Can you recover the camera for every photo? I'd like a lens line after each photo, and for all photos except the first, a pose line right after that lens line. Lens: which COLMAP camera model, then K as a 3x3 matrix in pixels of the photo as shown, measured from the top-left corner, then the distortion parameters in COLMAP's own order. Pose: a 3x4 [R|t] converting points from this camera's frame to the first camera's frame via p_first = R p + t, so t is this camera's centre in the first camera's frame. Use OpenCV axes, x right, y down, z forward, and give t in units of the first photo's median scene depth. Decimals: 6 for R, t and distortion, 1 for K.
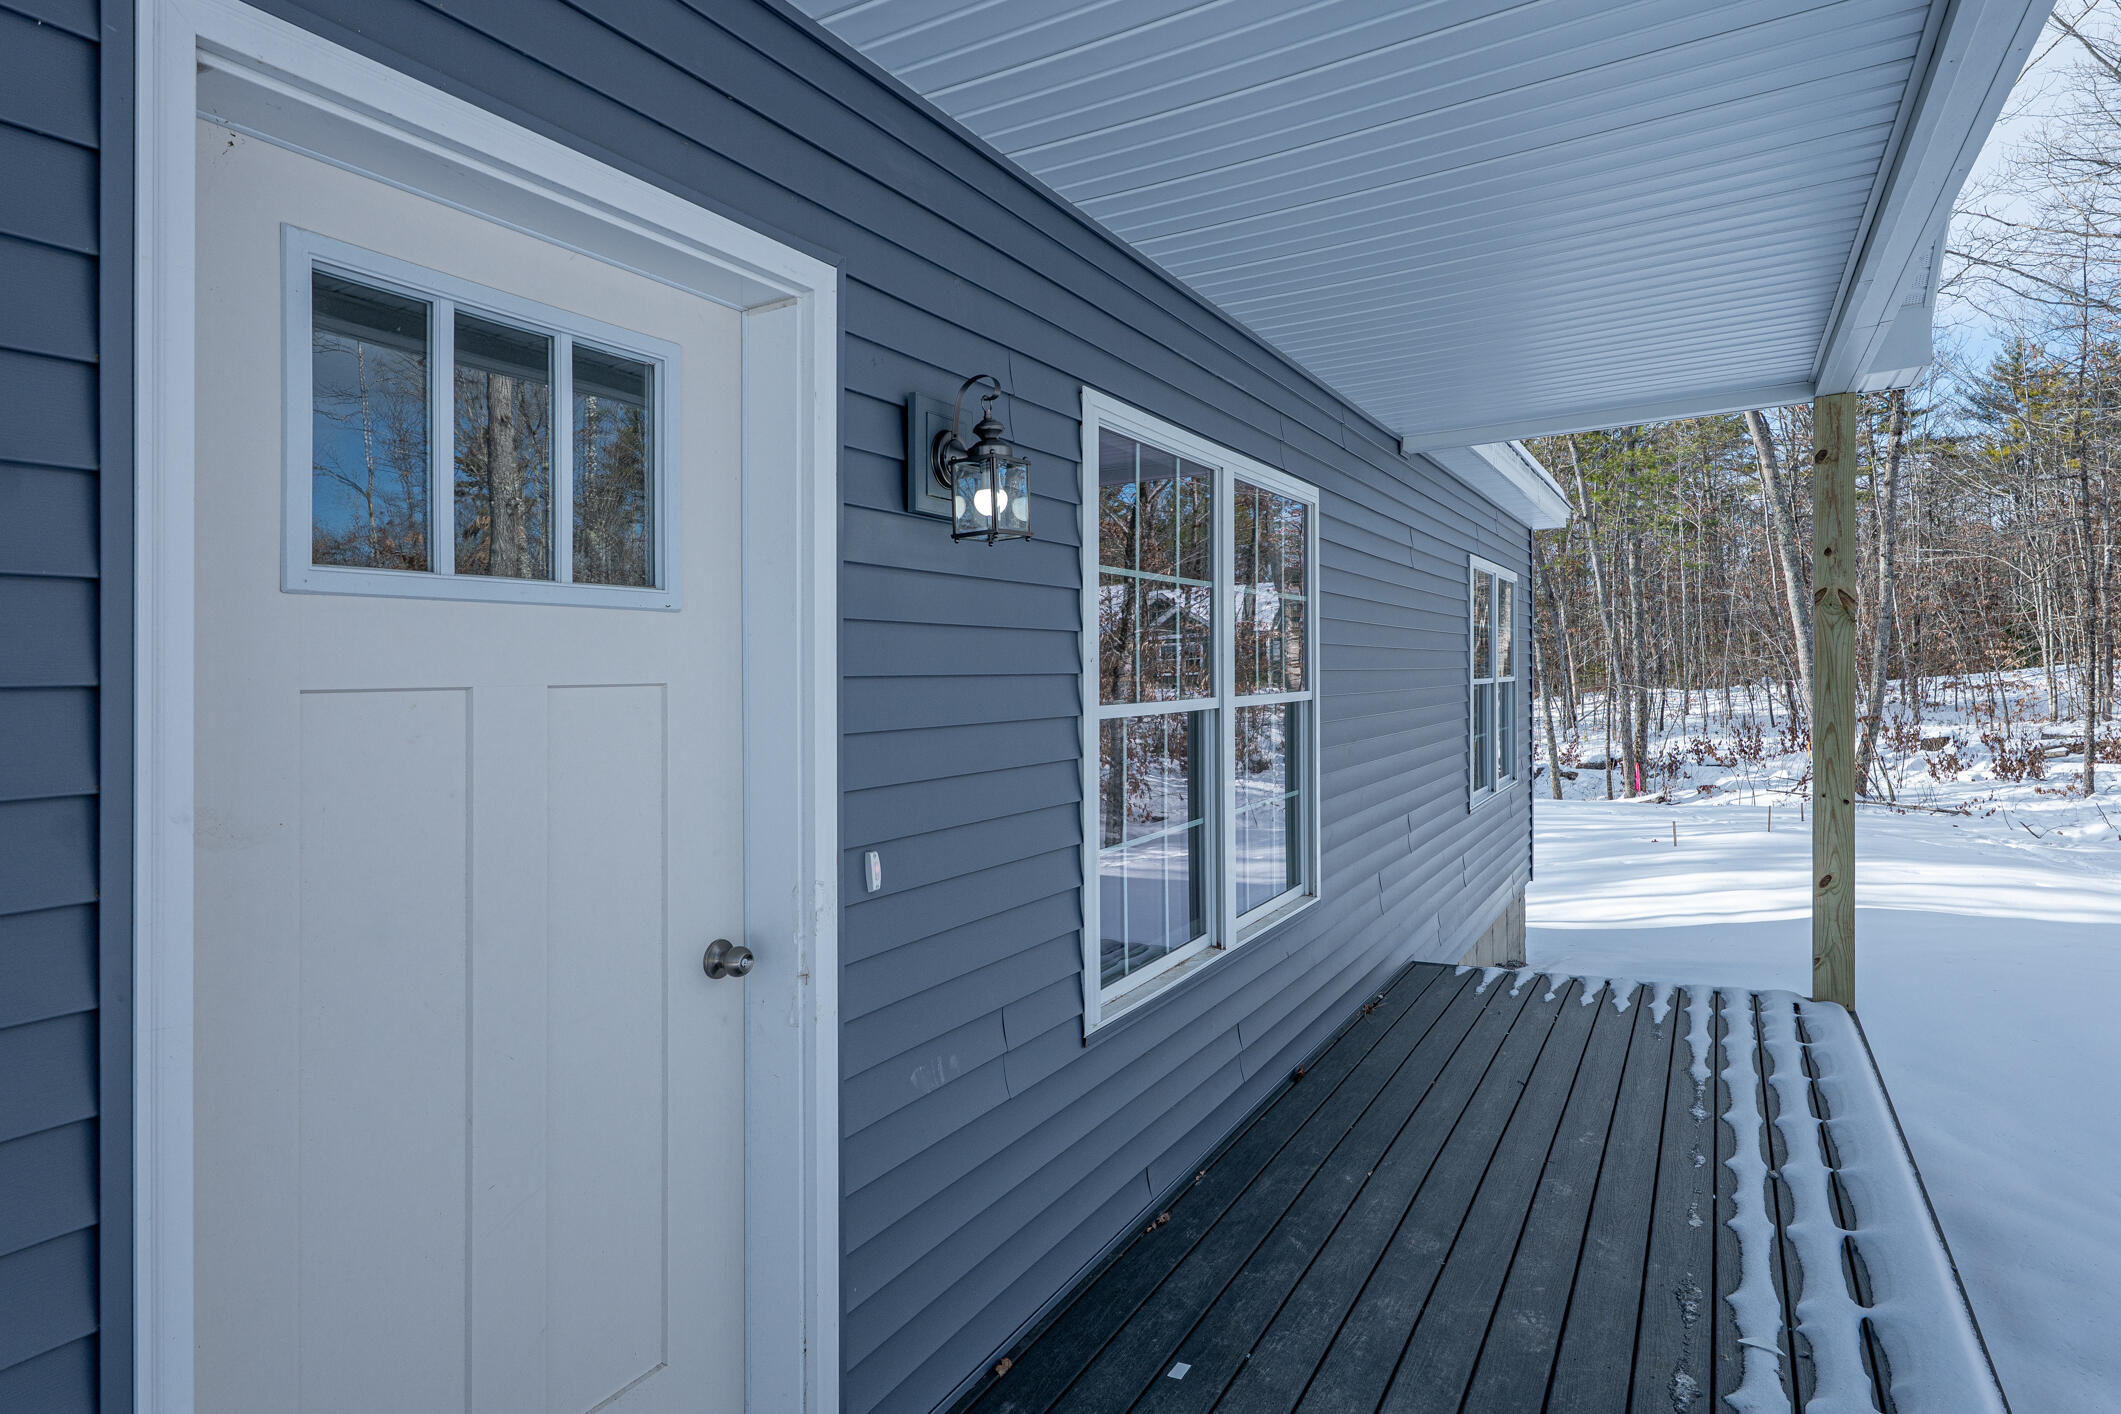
lens RADIAL K [[1224.6, 0, 1063.2], [0, 1224.6, 710.4], [0, 0, 1]] dist [-0.000684, 0.000153]
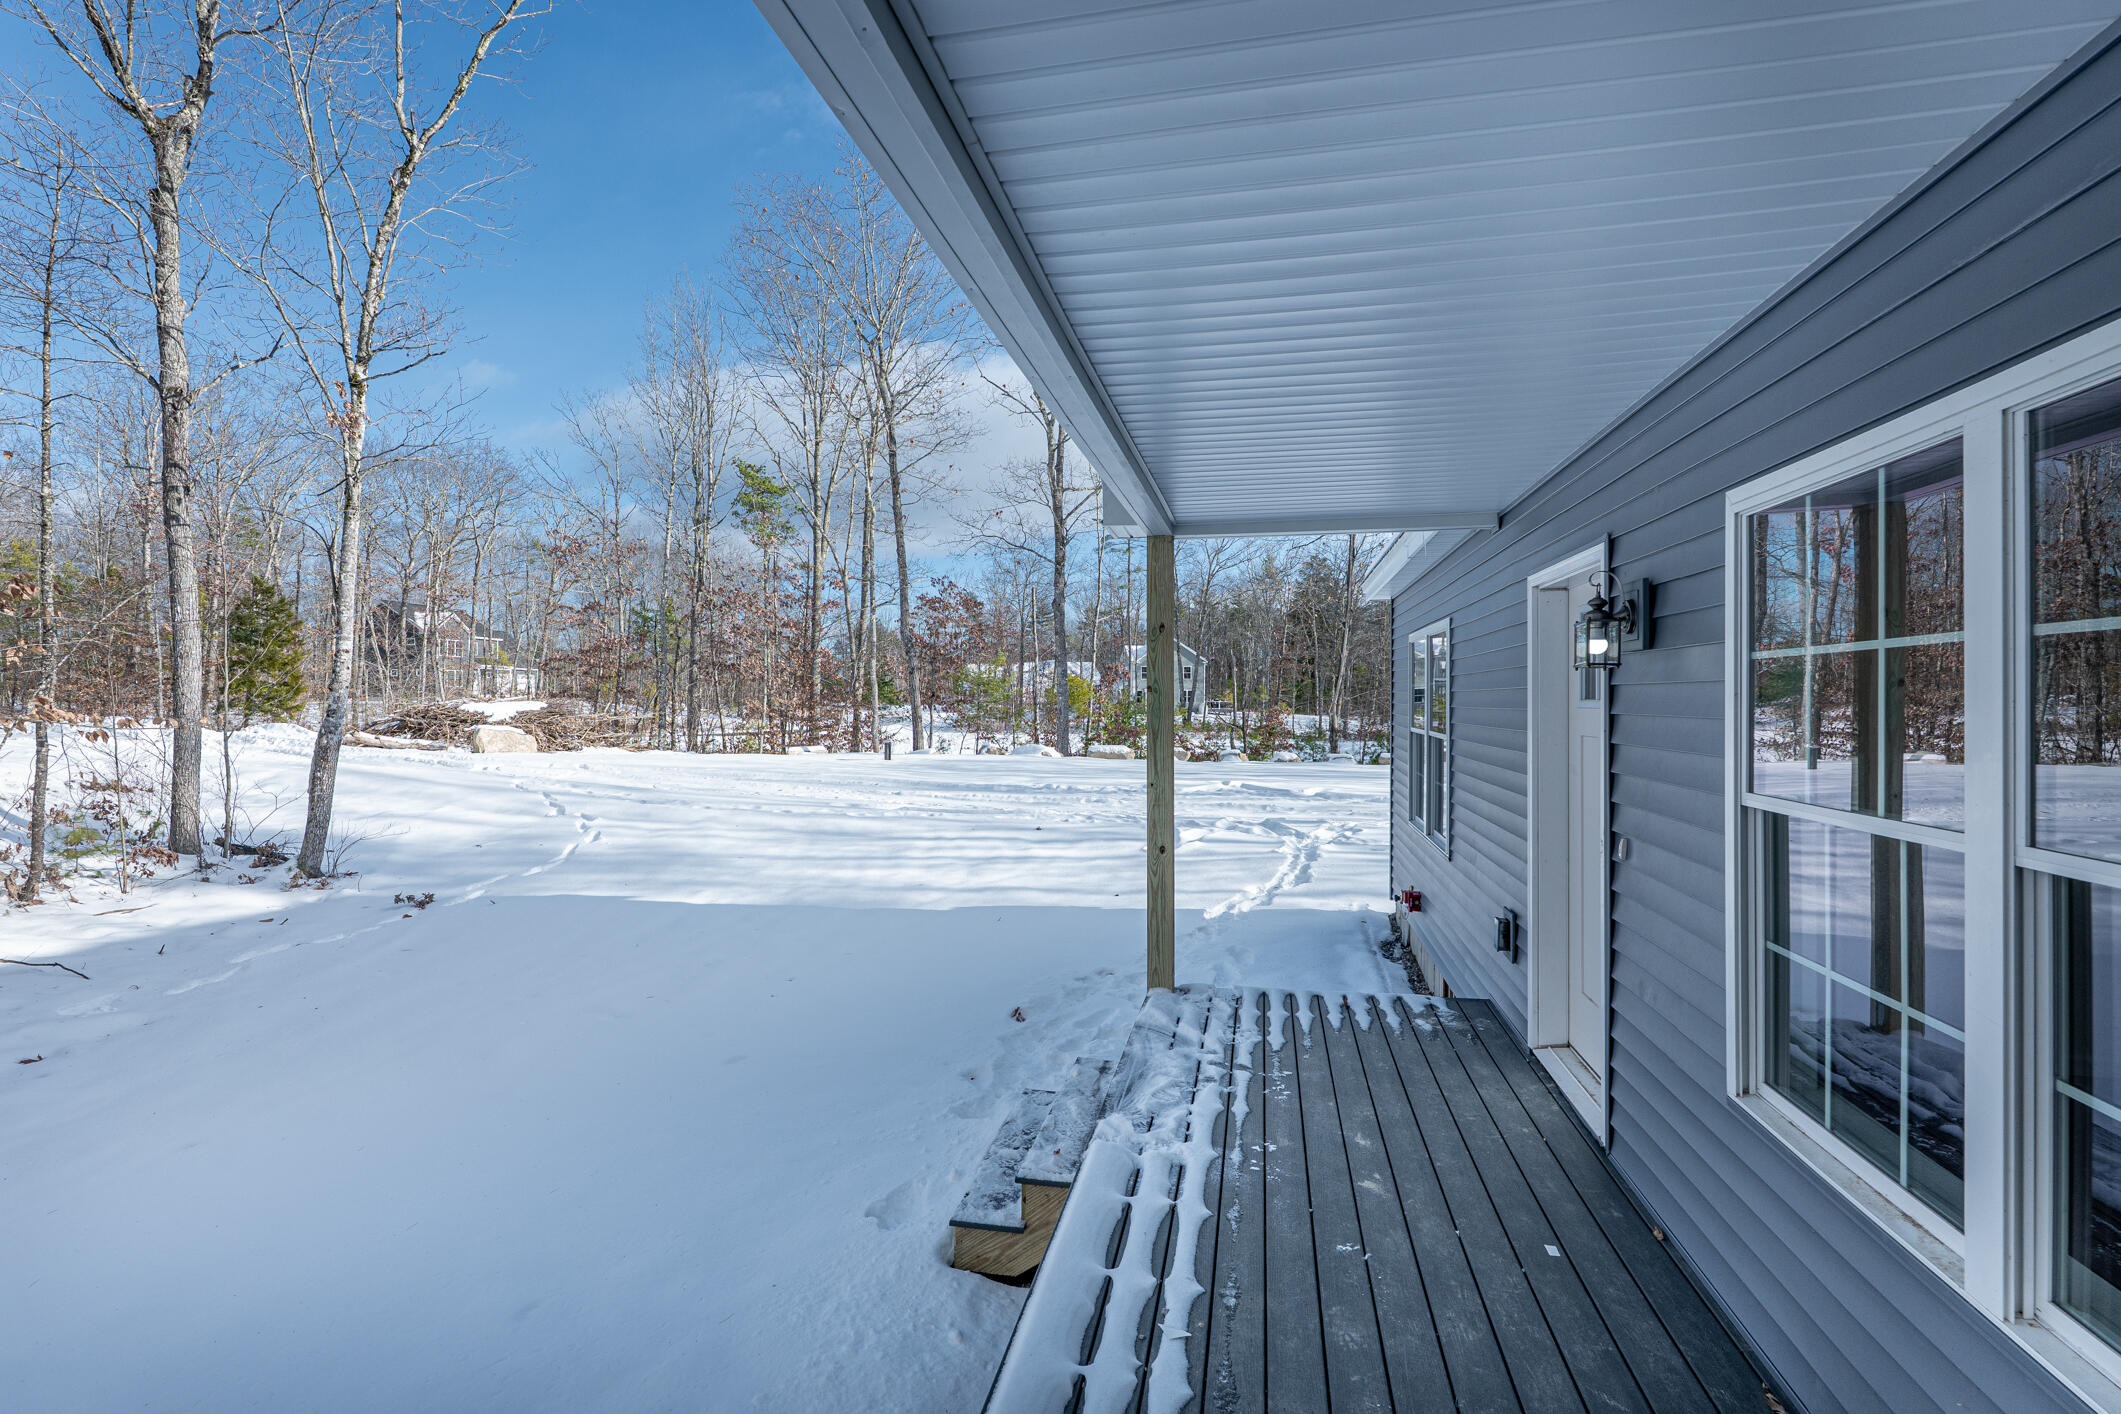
lens RADIAL K [[990.8, 0, 1064.1], [0, 990.8, 699.0], [0, 0, 1]] dist [0.004974, 0.001028]
pose [[-0.955985, 0.043939, -0.290108, 0.920579], [0.036952, 0.998881, 0.029521, -0.151895], [0.291081, 0.017501, -0.956538, 1.878764]]
